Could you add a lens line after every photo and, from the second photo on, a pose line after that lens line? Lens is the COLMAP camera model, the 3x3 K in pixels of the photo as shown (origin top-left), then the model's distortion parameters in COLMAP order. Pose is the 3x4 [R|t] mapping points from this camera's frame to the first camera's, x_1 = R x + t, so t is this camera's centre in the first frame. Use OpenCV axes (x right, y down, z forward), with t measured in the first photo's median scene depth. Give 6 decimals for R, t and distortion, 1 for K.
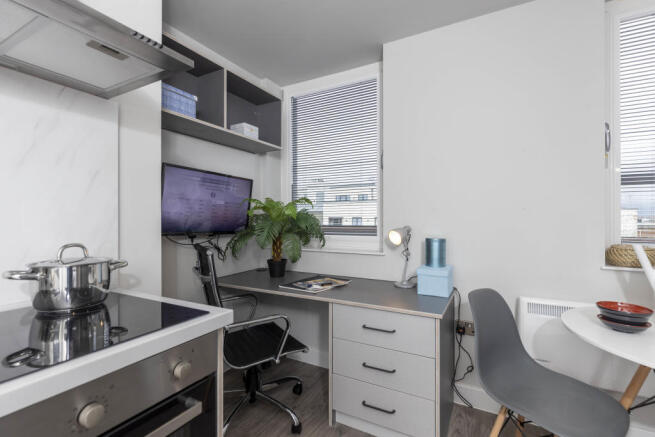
lens RADIAL K [[302.4, 0, 327.5], [0, 302.4, 218.5], [0, 0, 1]] dist [-0.000225, 0.000110]
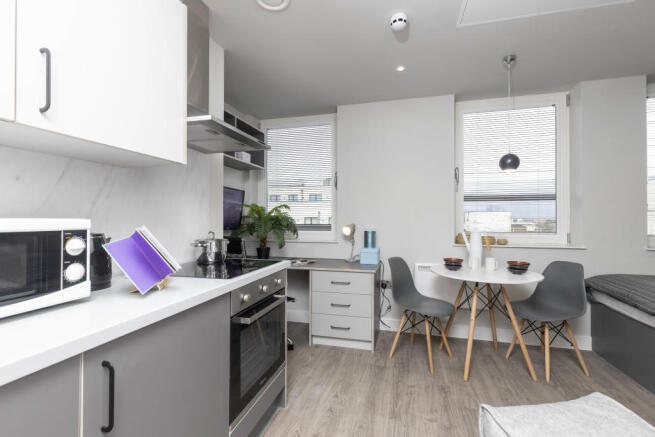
lens RADIAL K [[302.4, 0, 327.5], [0, 302.4, 218.5], [0, 0, 1]] dist [-0.000225, 0.000110]
pose [[0.972270, 0.001973, 0.233853, -0.251660], [-0.002029, 0.999998, -0.000001, -0.002660], [-0.233852, -0.000473, 0.972272, -0.548853]]
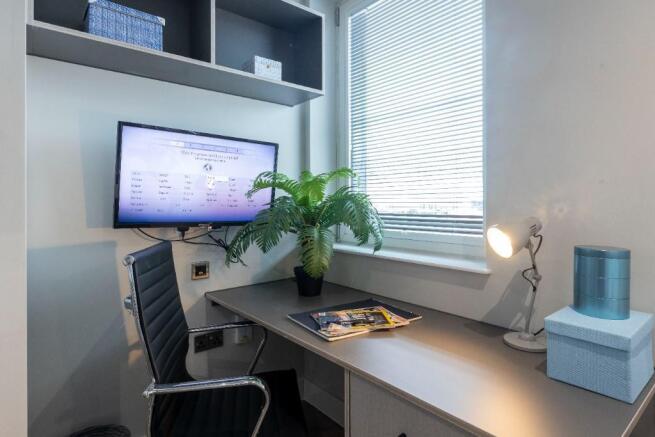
lens RADIAL K [[362.0, 0, 326.8], [0, 362.0, 203.2], [0, 0, 1]] dist [0.000823, 0.000324]
pose [[0.926544, -0.001916, -0.376182, 0.186227], [0.002948, 0.999993, 0.002167, 0.000687], [0.376175, -0.003116, 0.926543, 0.380888]]
